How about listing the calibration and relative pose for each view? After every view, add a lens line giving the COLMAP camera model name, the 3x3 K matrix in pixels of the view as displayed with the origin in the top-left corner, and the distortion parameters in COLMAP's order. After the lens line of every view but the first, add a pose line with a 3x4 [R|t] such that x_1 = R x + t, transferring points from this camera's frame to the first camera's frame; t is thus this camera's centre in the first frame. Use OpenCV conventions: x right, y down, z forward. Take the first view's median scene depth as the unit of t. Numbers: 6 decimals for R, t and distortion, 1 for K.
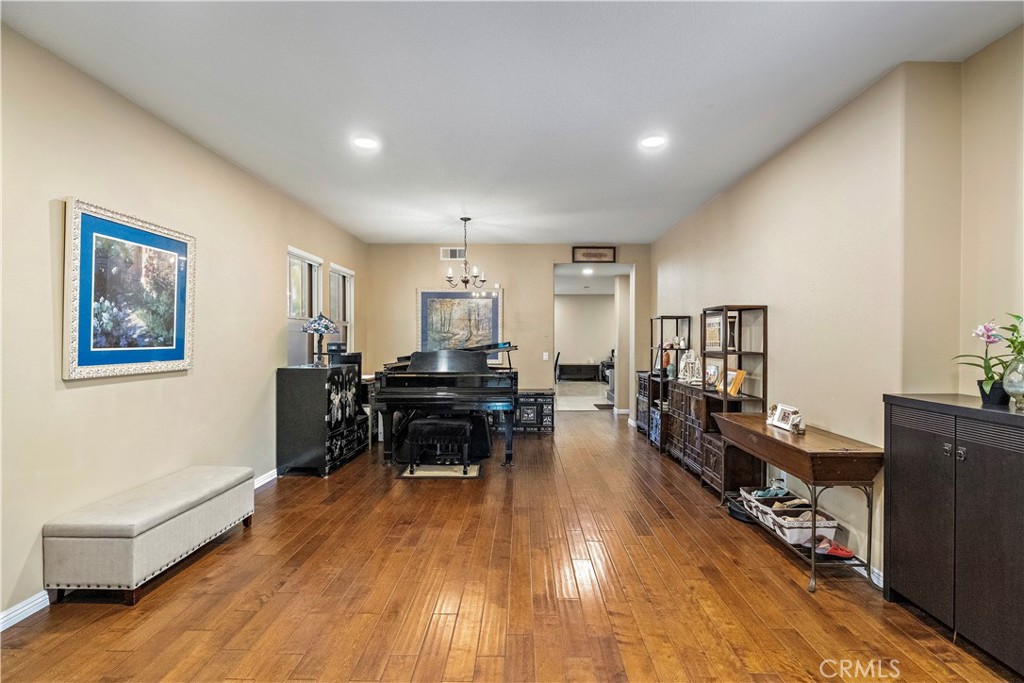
lens RADIAL K [[482.7, 0, 514.5], [0, 482.7, 340.4], [0, 0, 1]] dist [0.000463, -0.001269]
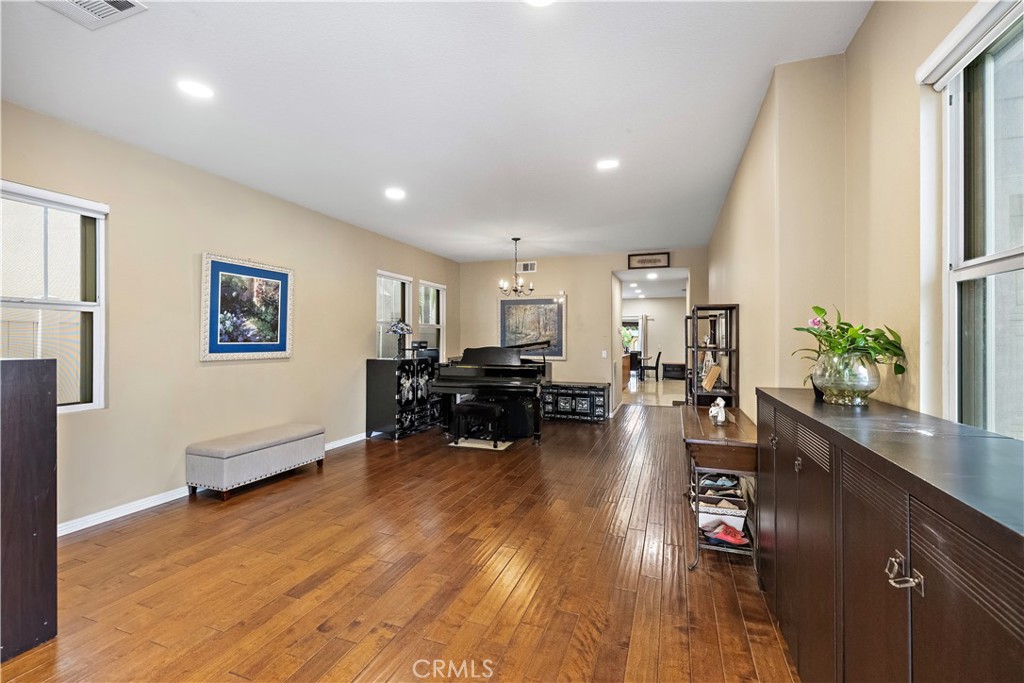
lens RADIAL K [[433.6, 0, 511.5], [0, 433.6, 335.2], [0, 0, 1]] dist [0.002186, -0.000842]
pose [[0.942976, -0.004068, -0.332836, 0.311822], [-0.000924, 0.999889, -0.014839, 0.007114], [0.332860, 0.014300, 0.942868, -0.031075]]
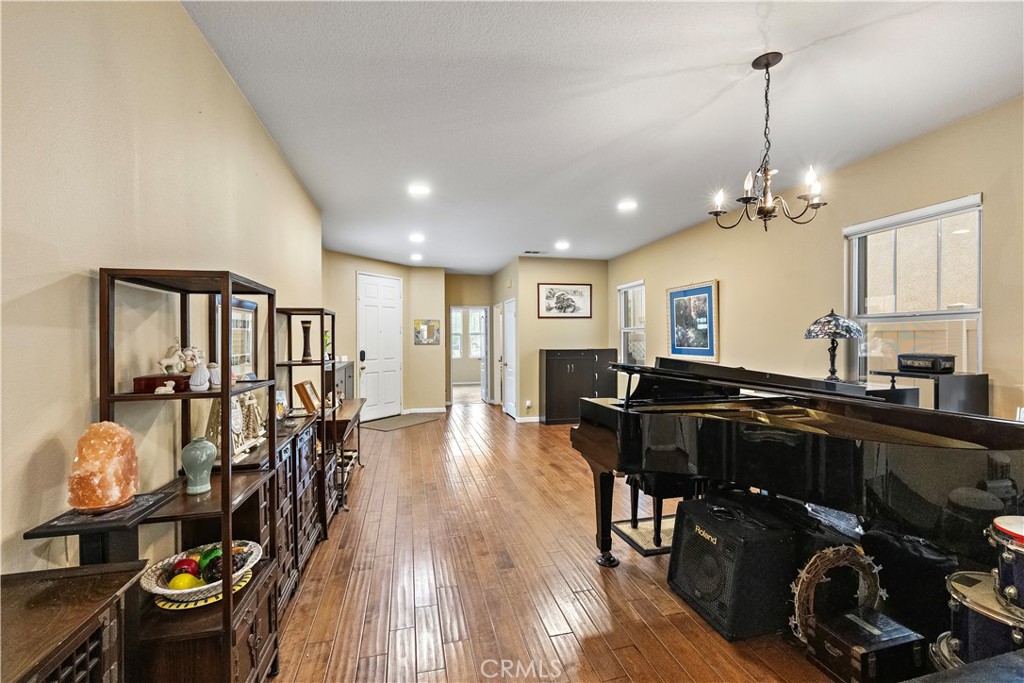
lens RADIAL K [[433.6, 0, 513.8], [0, 433.6, 341.8], [0, 0, 1]] dist [0.002186, -0.000842]
pose [[-0.966685, 0.001176, -0.255966, 0.257075], [-0.001408, 0.999950, 0.009912, -0.016529], [0.255965, 0.009942, -0.966635, 1.638979]]
